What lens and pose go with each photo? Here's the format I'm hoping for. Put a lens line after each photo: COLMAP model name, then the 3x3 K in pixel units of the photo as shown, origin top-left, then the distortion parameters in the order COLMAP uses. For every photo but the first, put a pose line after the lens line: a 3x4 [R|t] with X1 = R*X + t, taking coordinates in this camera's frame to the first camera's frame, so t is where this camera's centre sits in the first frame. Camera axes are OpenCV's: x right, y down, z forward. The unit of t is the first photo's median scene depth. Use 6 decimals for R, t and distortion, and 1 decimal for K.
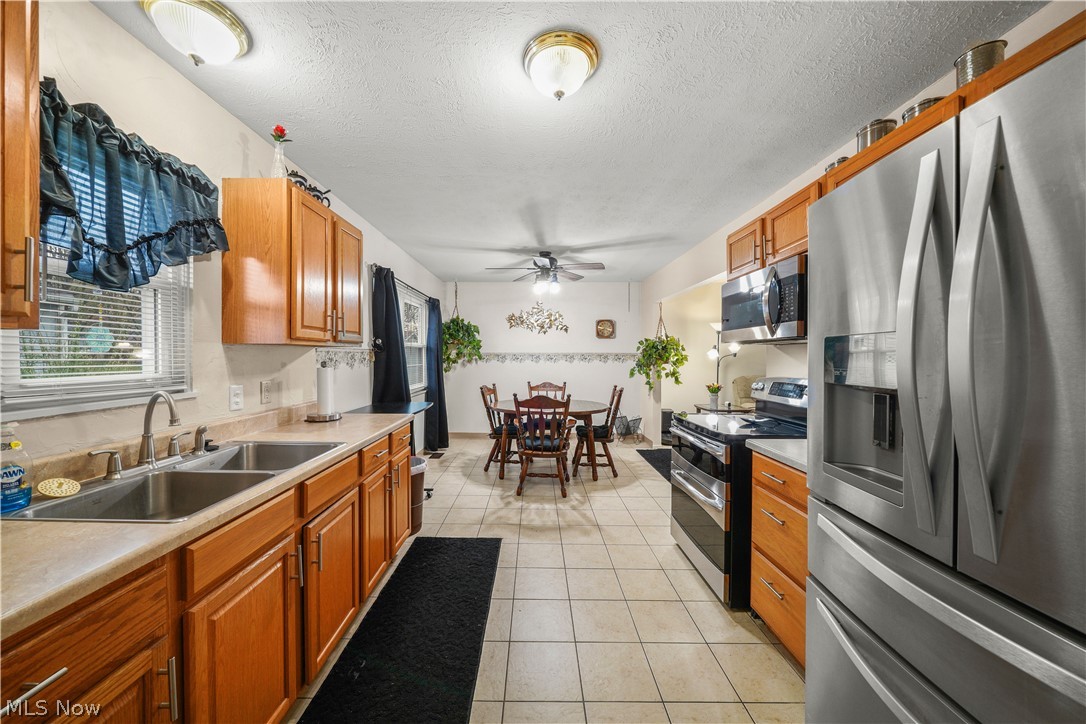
lens RADIAL K [[380.3, 0, 533.6], [0, 380.3, 358.6], [0, 0, 1]] dist [-0.005595, -0.000030]
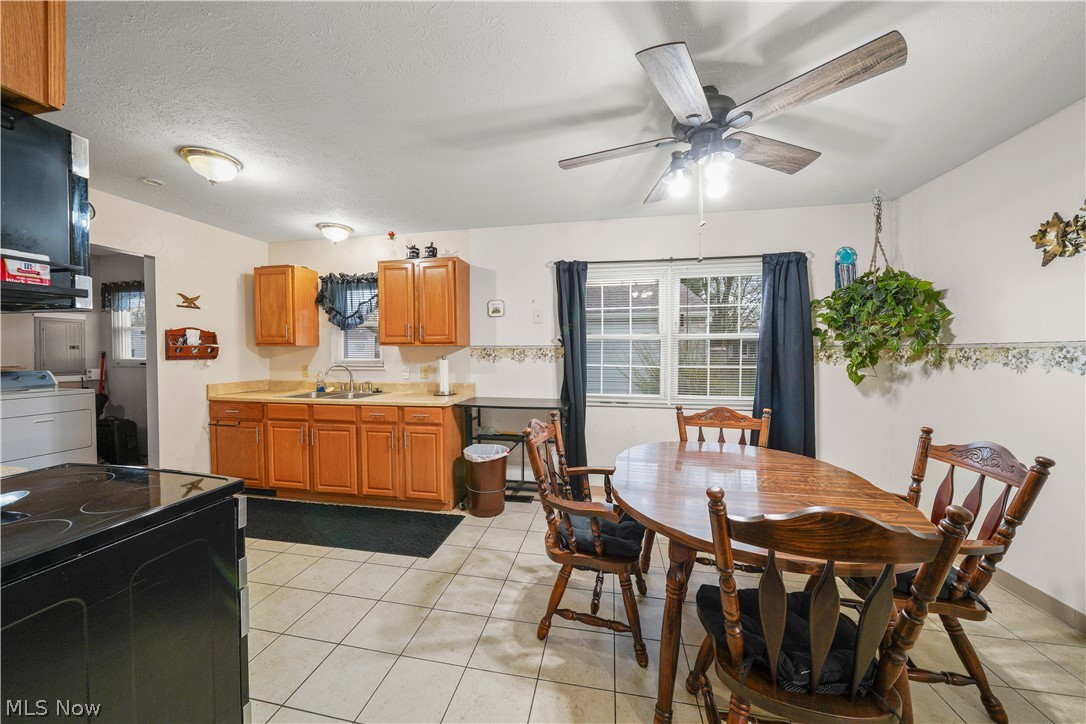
lens RADIAL K [[380.3, 0, 533.6], [0, 380.3, 358.6], [0, 0, 1]] dist [-0.005595, -0.000030]
pose [[-0.193258, 0.013917, -0.981049, 0.606242], [-0.007126, 0.999853, 0.015587, -0.004494], [0.981122, 0.010004, -0.193130, 1.171329]]
